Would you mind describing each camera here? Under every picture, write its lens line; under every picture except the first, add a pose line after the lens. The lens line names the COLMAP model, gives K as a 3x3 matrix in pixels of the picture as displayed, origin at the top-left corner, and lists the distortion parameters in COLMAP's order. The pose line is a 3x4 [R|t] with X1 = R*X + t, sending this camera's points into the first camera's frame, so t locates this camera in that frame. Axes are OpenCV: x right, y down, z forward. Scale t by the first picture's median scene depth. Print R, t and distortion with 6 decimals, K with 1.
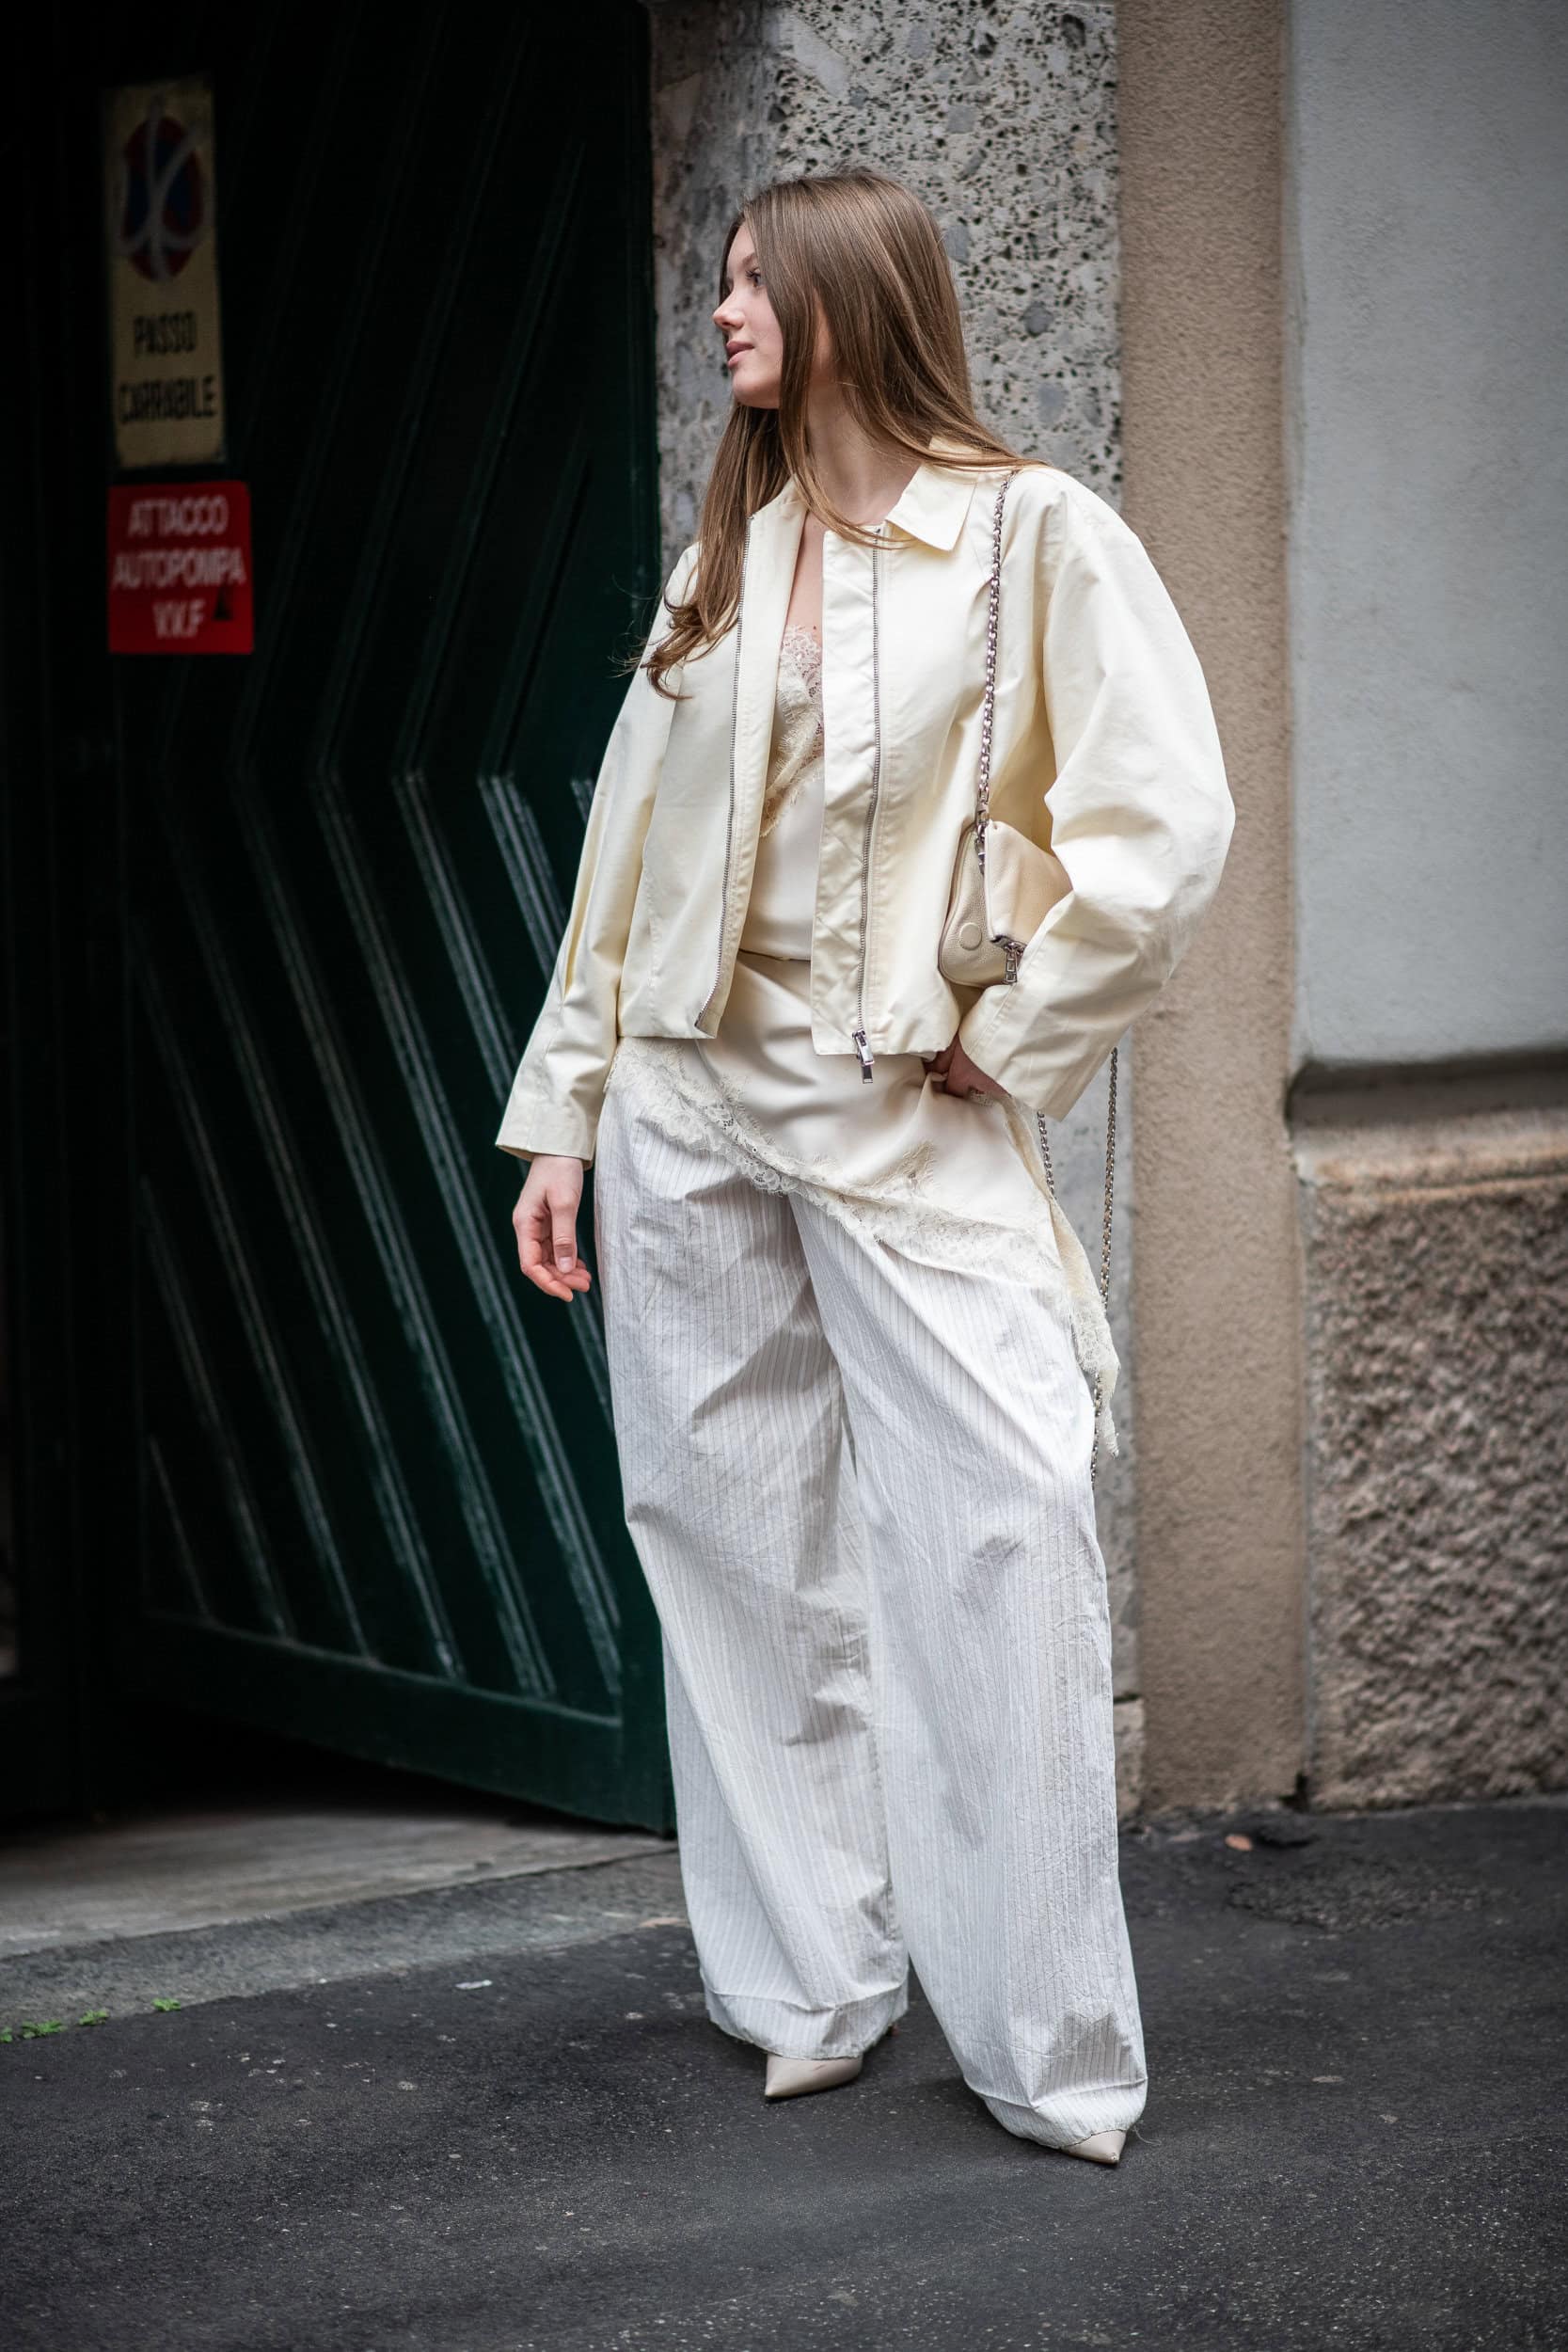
lens RADIAL K [[5457.6, 0, 789.0], [0, 5457.6, 1181.0], [0, 0, 1]] dist [0.045361, 0.000000]
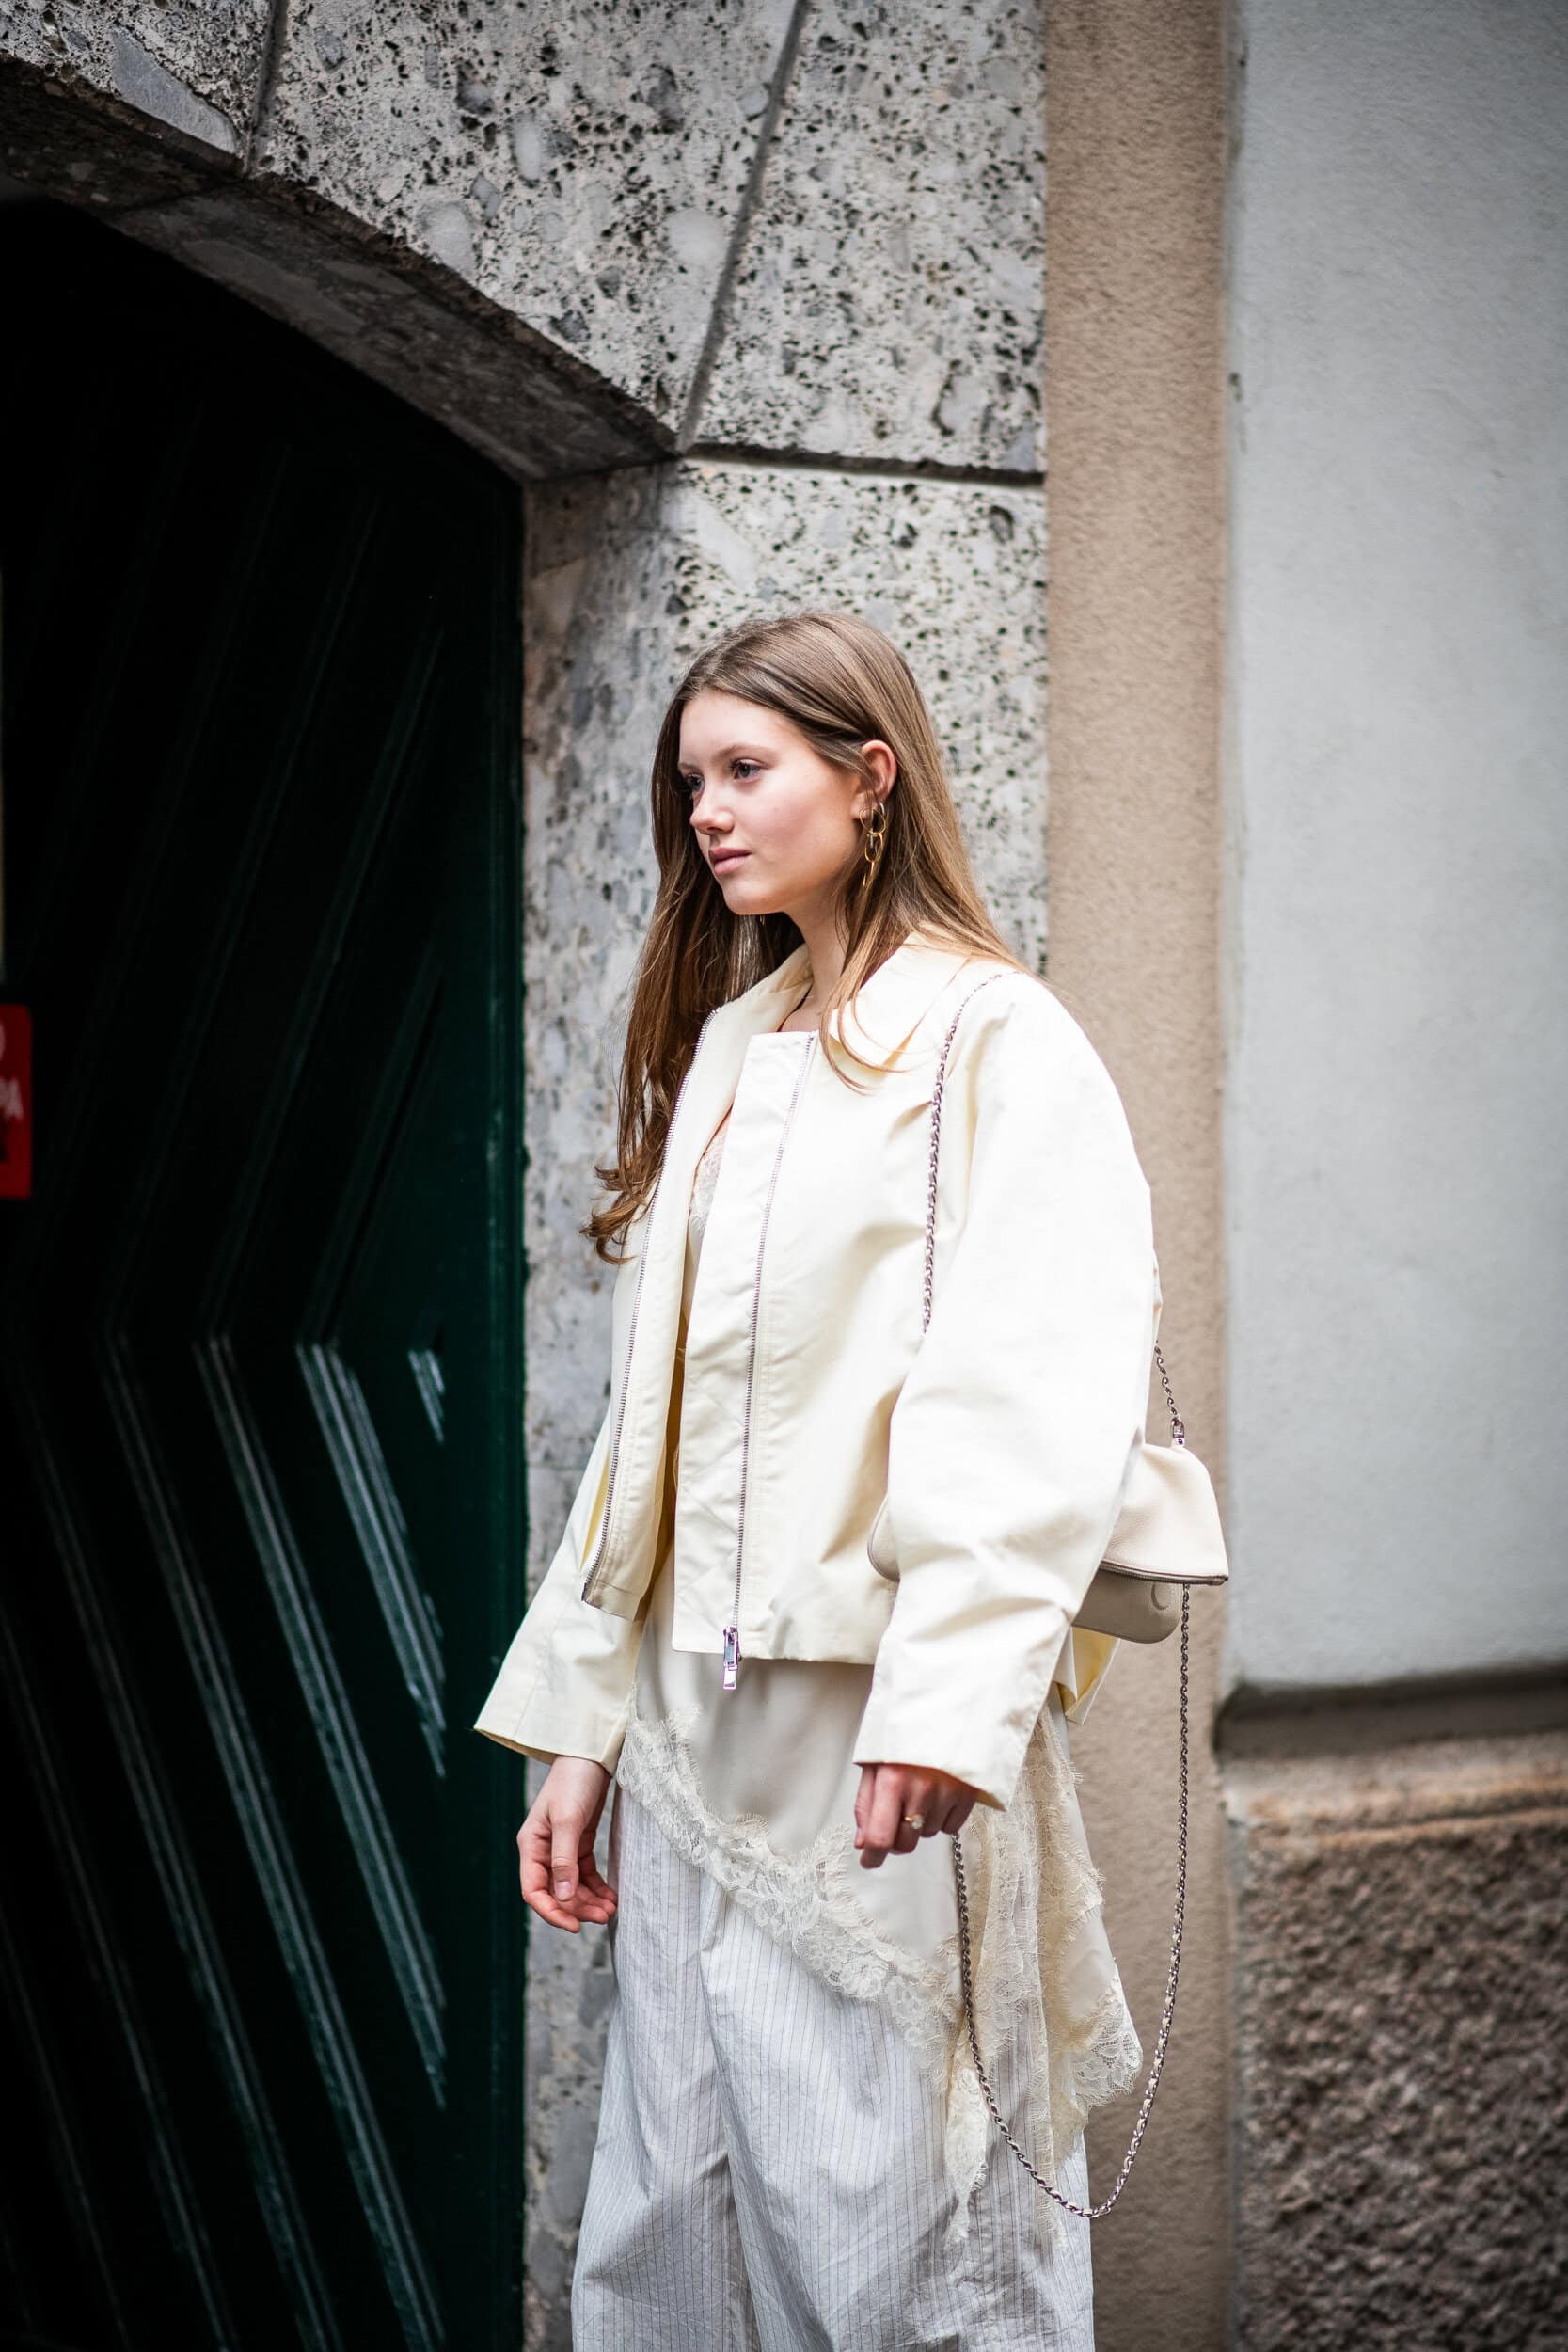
lens RADIAL K [[5457.6, 0, 780.7], [0, 5457.6, 1167.4], [0, 0, 1]] dist [0.045361, 0.000000]
pose [[0.997532, 0.018225, 0.067803, -0.039716], [-0.011445, 0.995015, -0.099068, -0.016679], [-0.069270, 0.098047, 0.992768, 0.123542]]
